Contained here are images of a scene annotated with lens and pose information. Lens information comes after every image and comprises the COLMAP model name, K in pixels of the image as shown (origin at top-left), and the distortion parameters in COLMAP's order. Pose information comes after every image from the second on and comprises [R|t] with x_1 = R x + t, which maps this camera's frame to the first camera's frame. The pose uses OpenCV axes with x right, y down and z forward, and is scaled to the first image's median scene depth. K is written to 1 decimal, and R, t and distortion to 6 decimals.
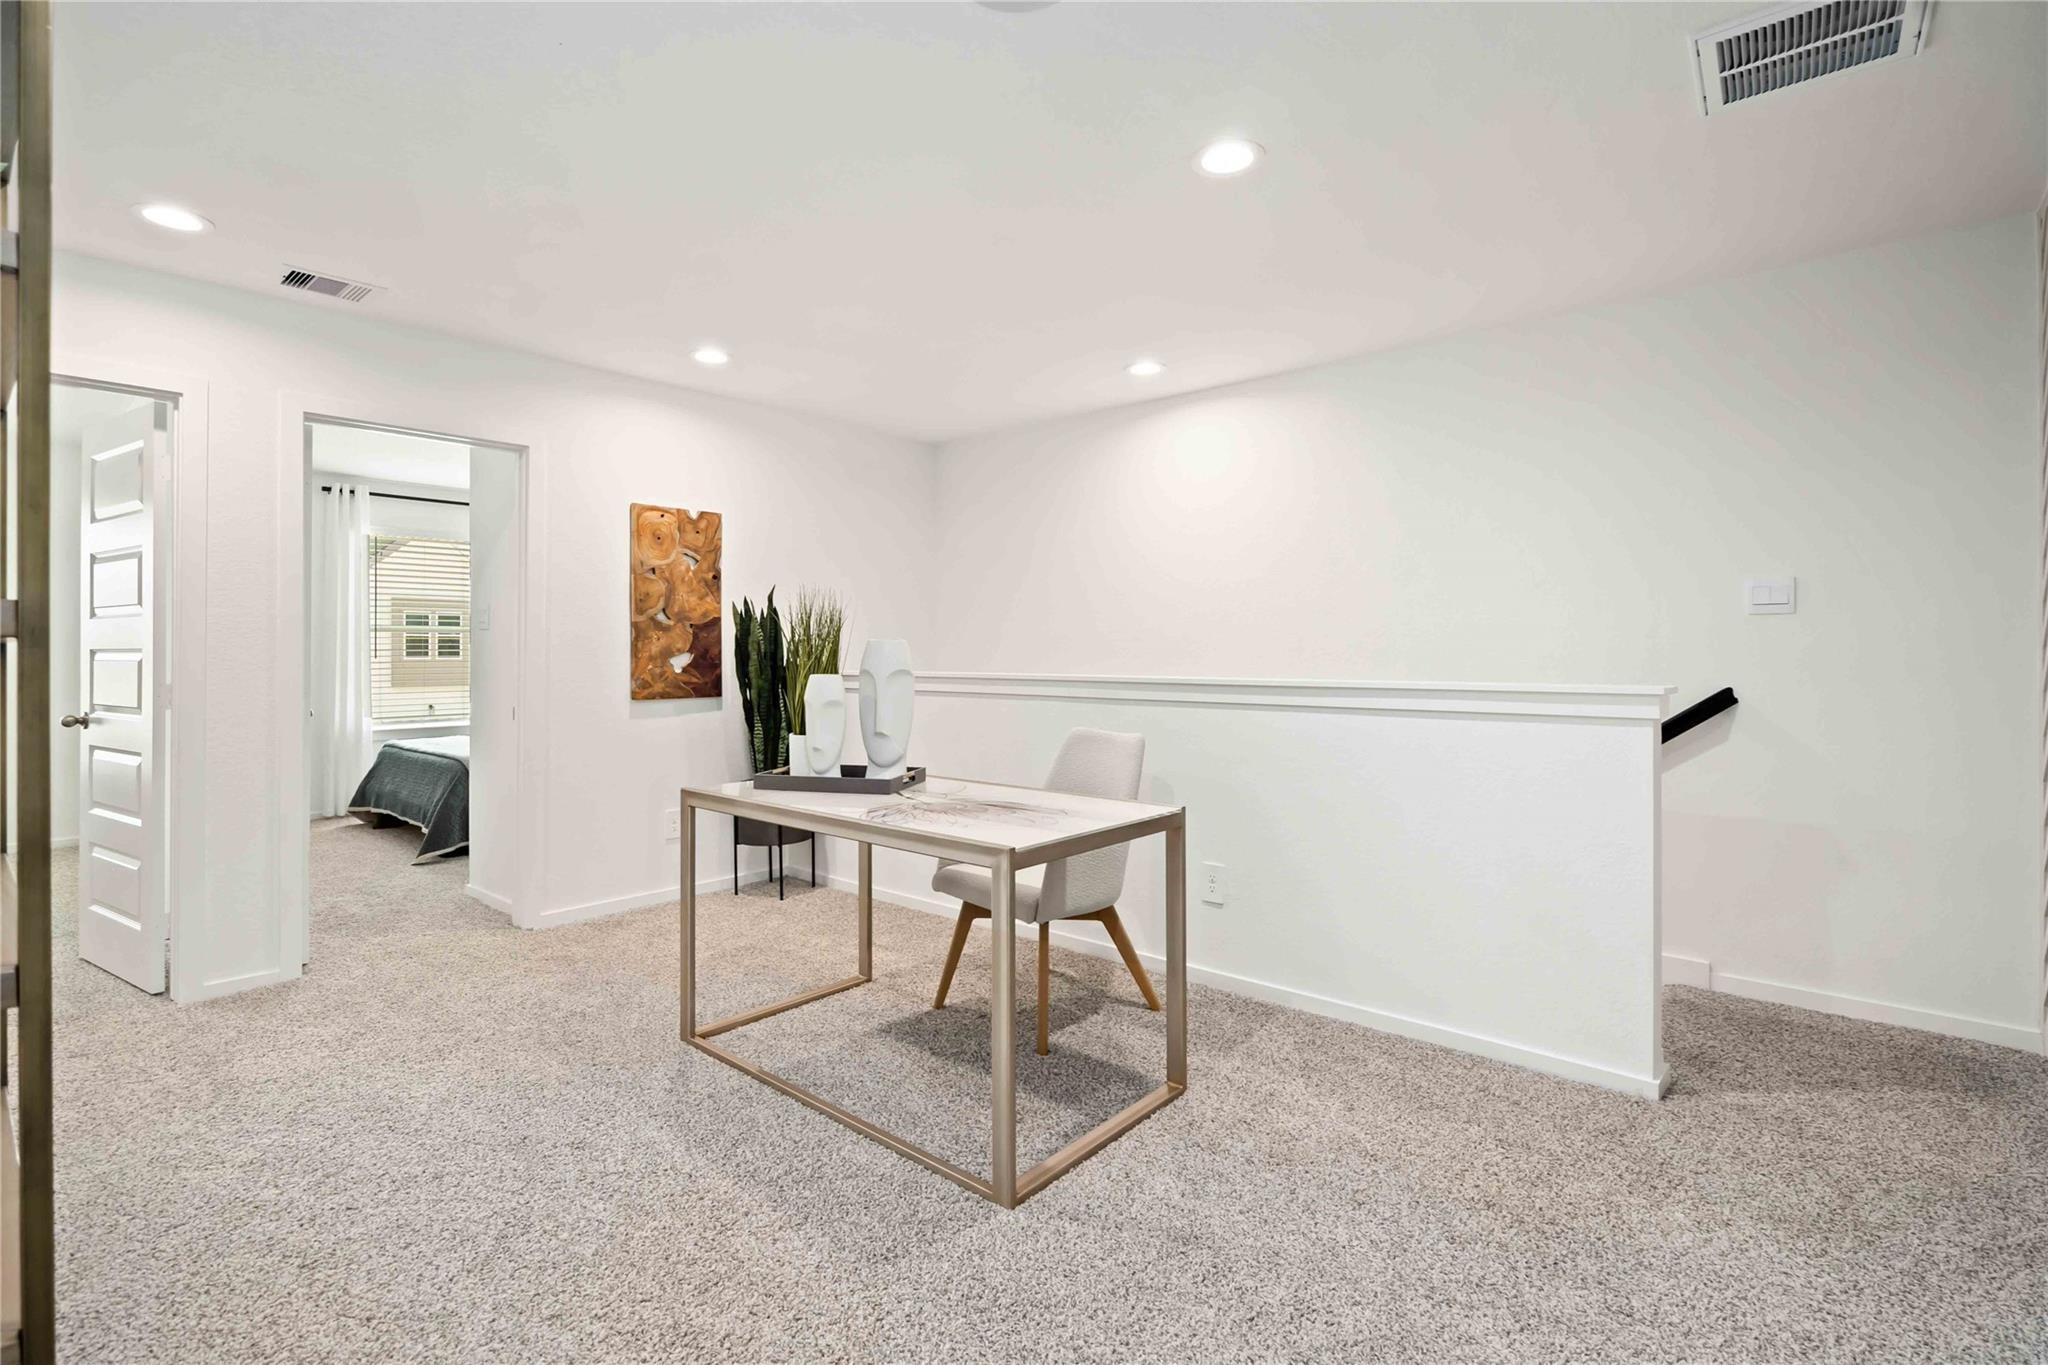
lens RADIAL K [[929.0, 0, 1028.1], [0, 929.0, 667.1], [0, 0, 1]] dist [-0.000705, -0.000036]
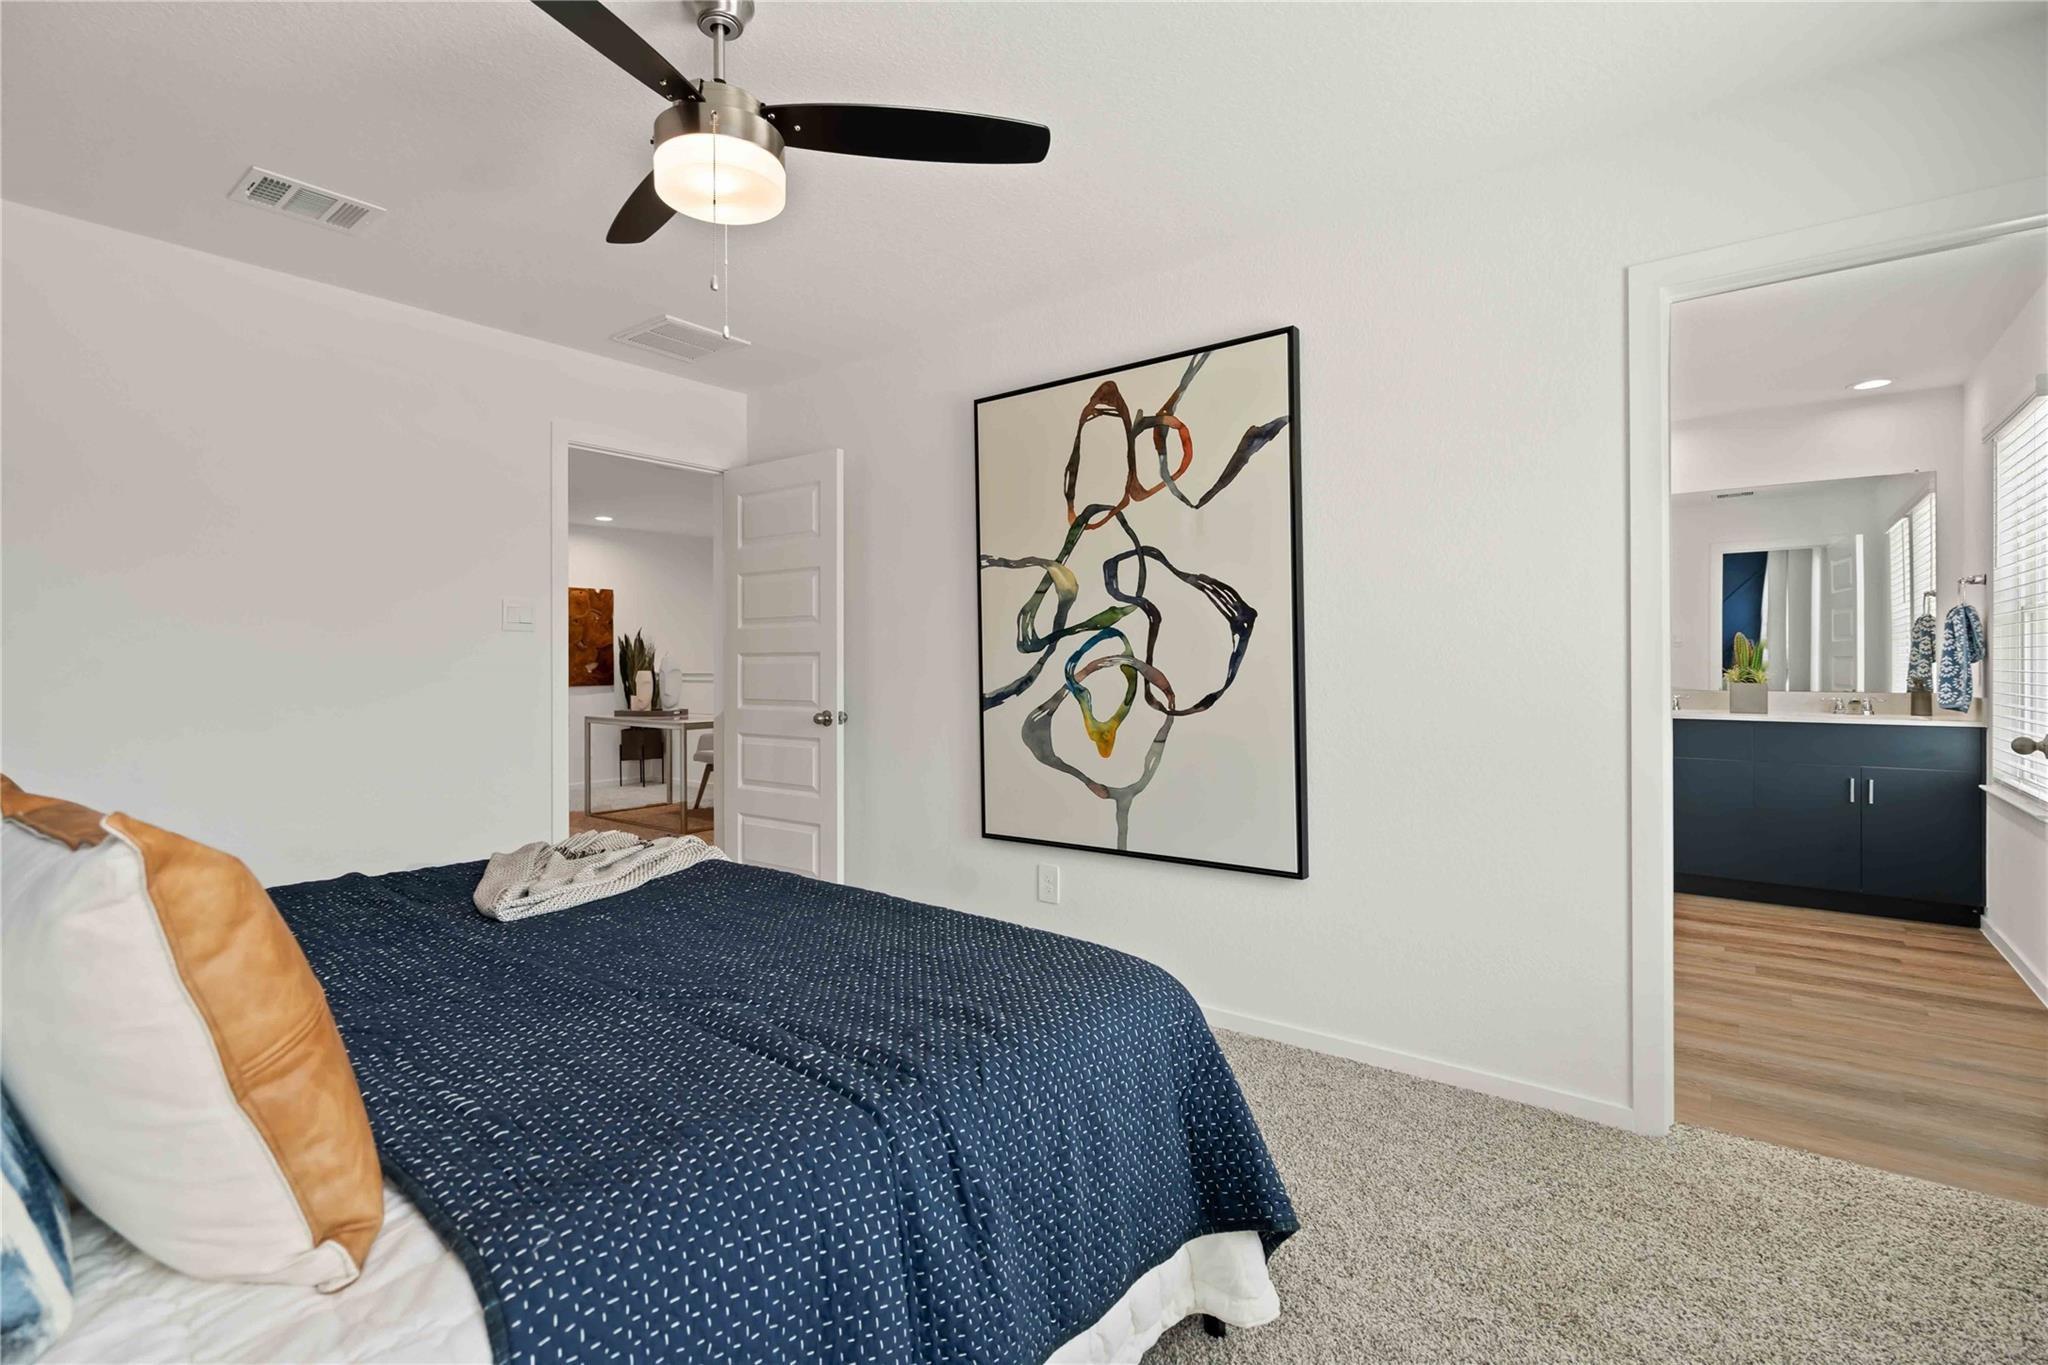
lens RADIAL K [[929.0, 0, 1020.1], [0, 929.0, 685.1], [0, 0, 1]] dist [-0.000705, -0.000036]
pose [[0.998829, -0.001141, 0.048363, 0.431741], [0.000880, 0.999985, 0.005433, 0.022672], [-0.048368, -0.005384, 0.998815, -0.993766]]
